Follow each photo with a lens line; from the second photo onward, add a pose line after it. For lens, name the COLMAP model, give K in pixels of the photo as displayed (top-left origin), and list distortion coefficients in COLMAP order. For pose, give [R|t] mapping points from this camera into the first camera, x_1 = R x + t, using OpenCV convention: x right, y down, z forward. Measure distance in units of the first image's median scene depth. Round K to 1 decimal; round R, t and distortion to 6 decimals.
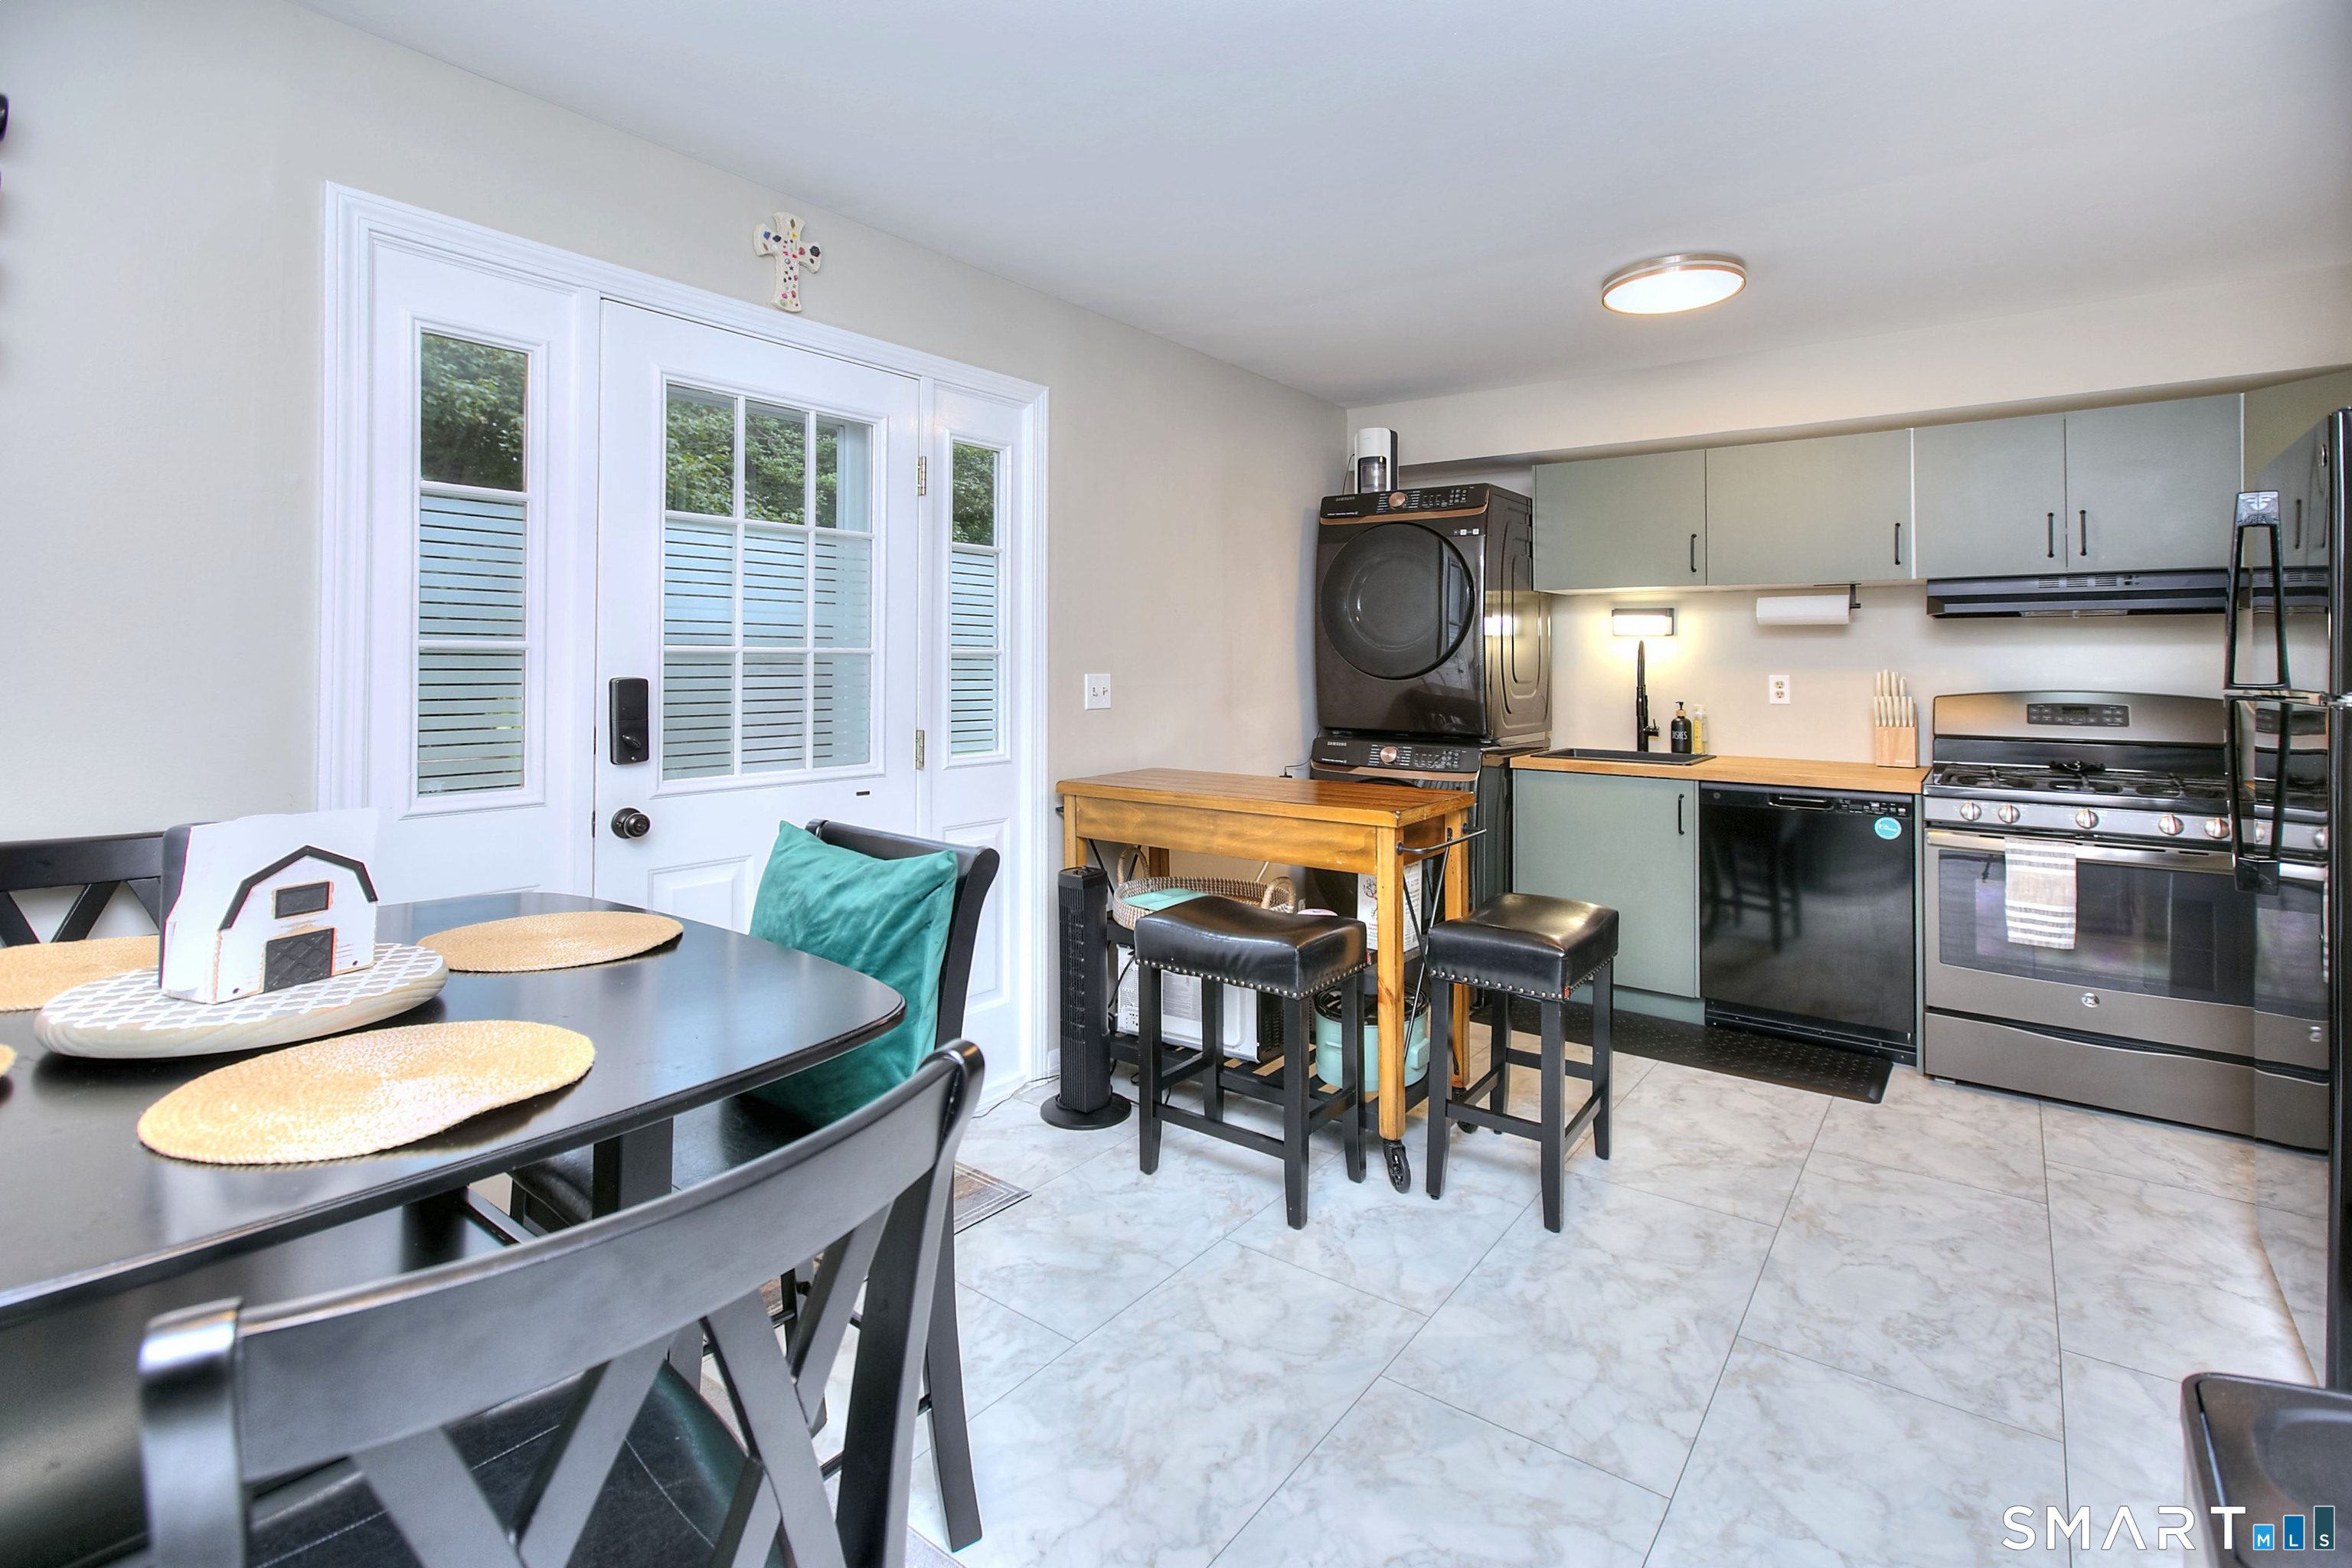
lens RADIAL K [[1097.1, 0, 1093.8], [0, 1097.1, 635.8], [0, 0, 1]] dist [0.002799, 0.000445]
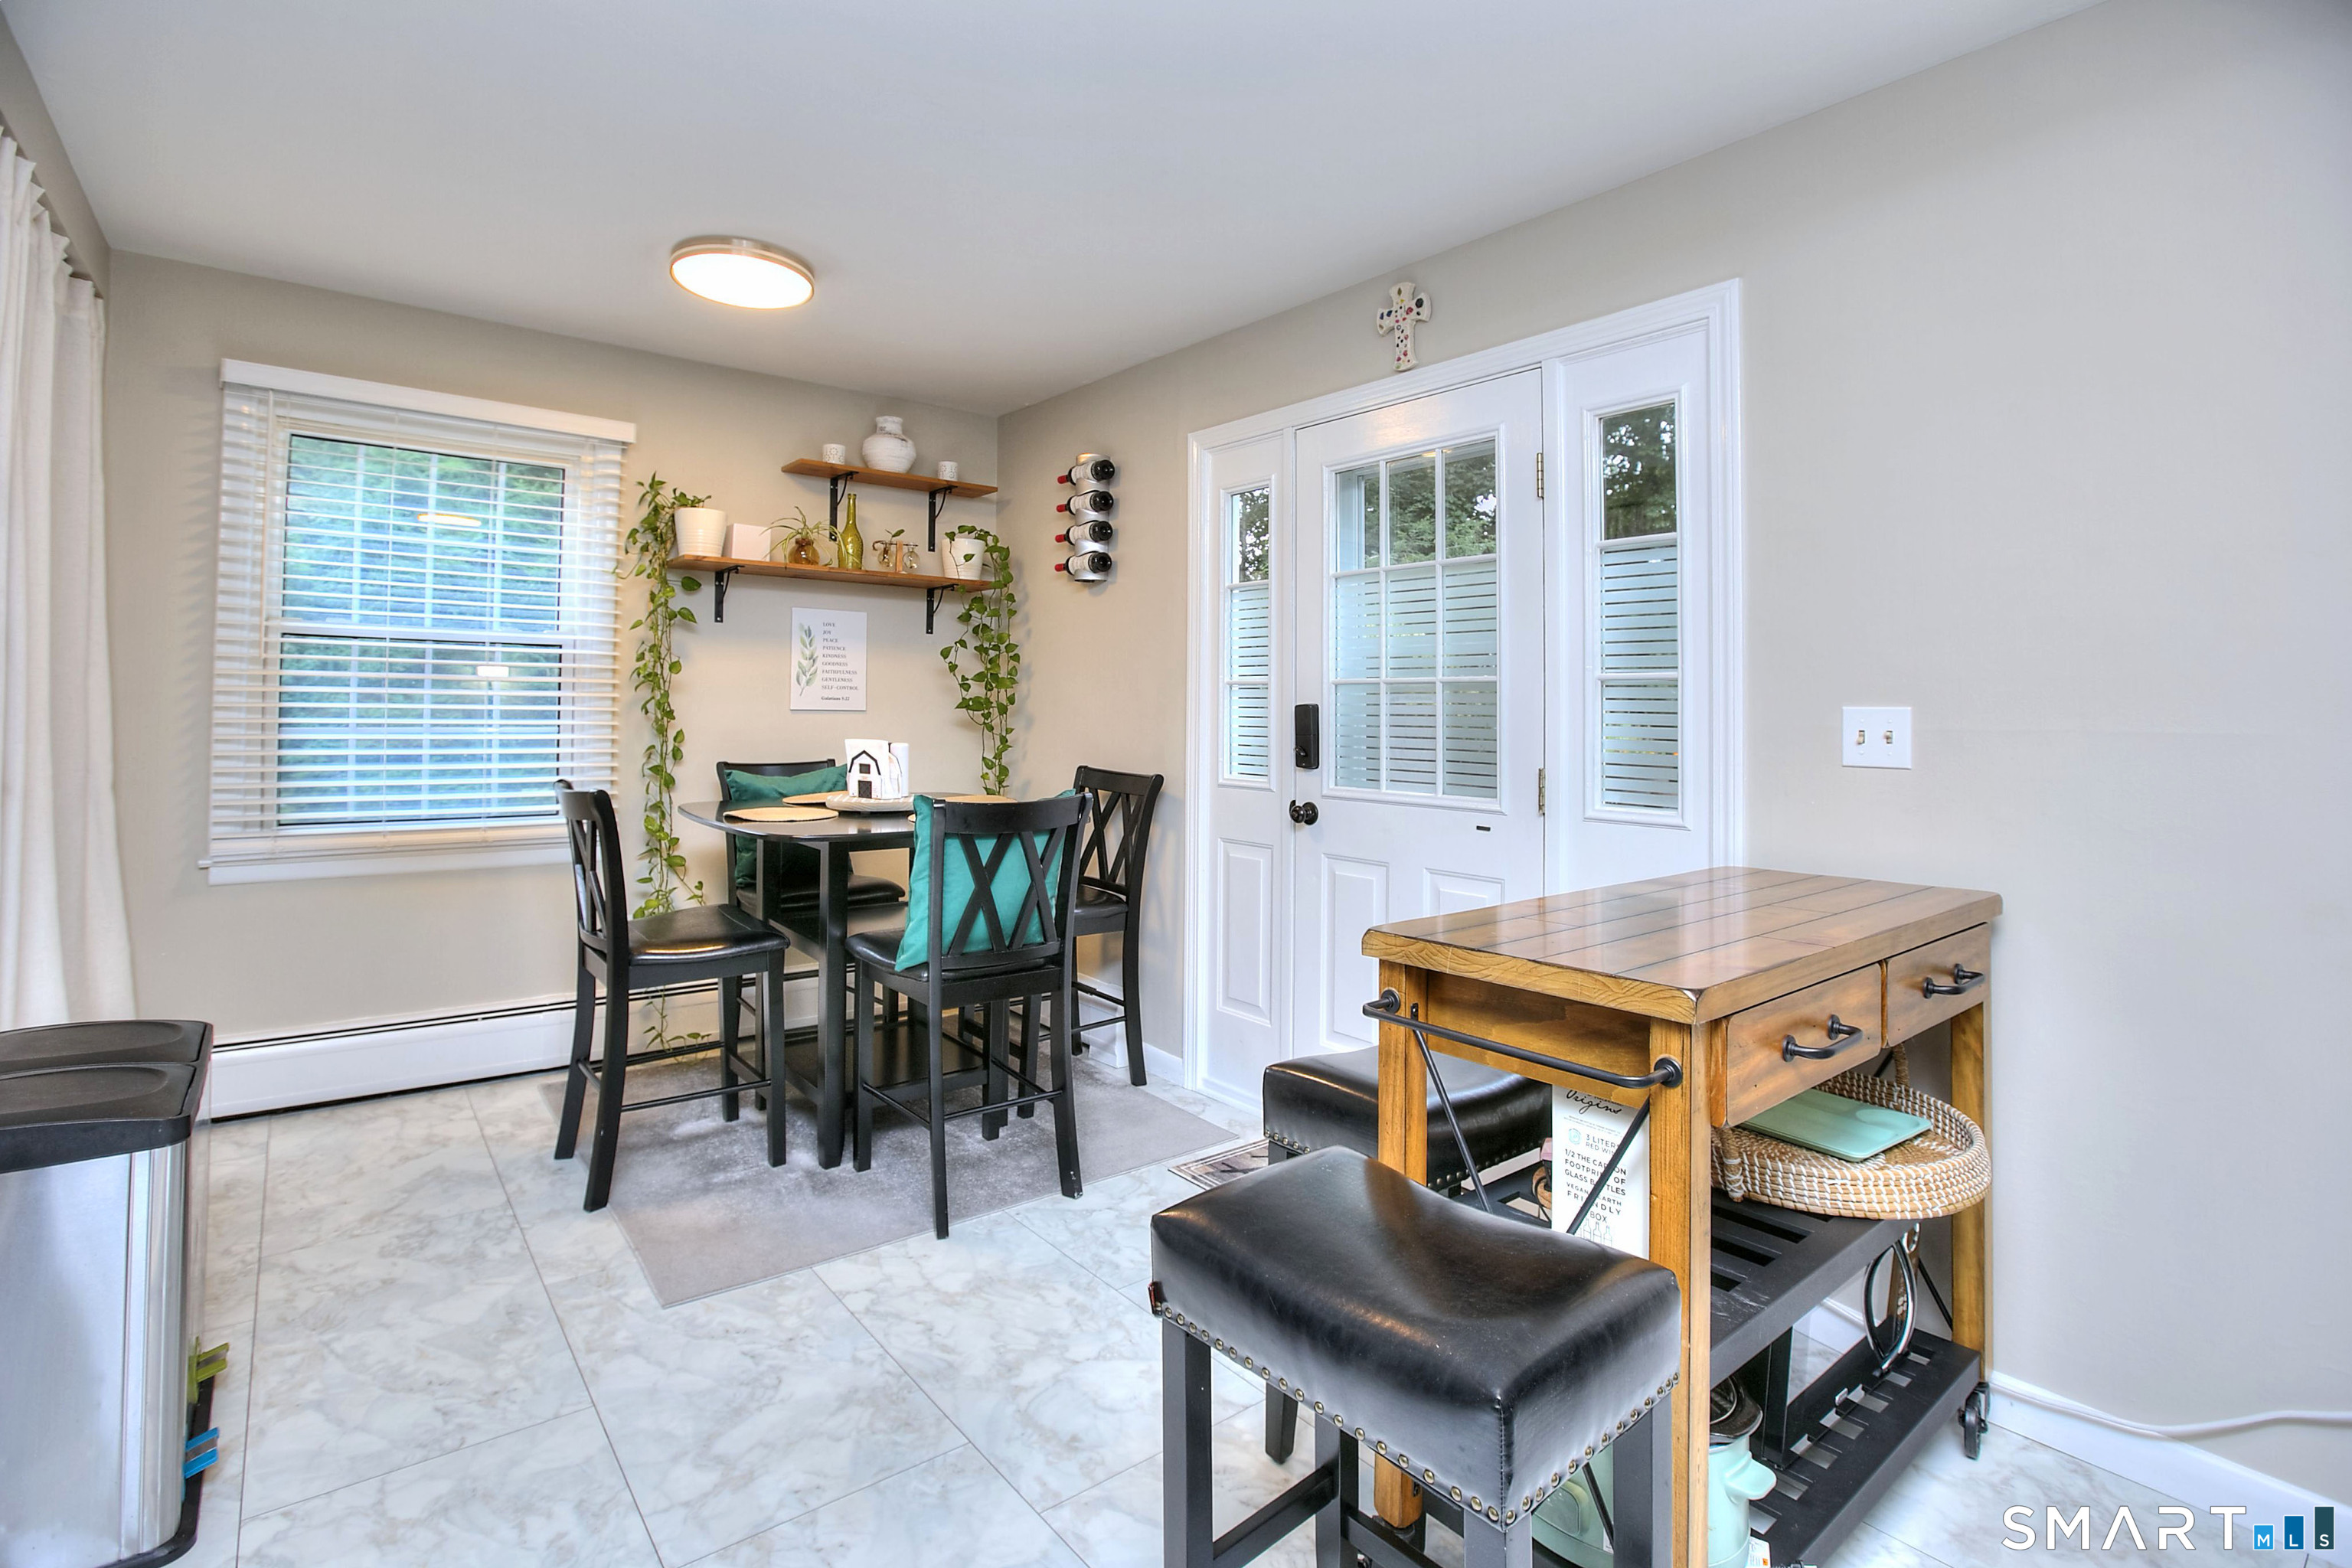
lens RADIAL K [[1088.5, 0, 1172.4], [0, 1088.5, 686.6], [0, 0, 1]] dist [-0.003079, -0.000253]
pose [[-0.189777, -0.023871, -0.981537, 0.645523], [0.013872, 0.999539, -0.026991, 0.035072], [0.981729, -0.018738, -0.189358, 0.763478]]
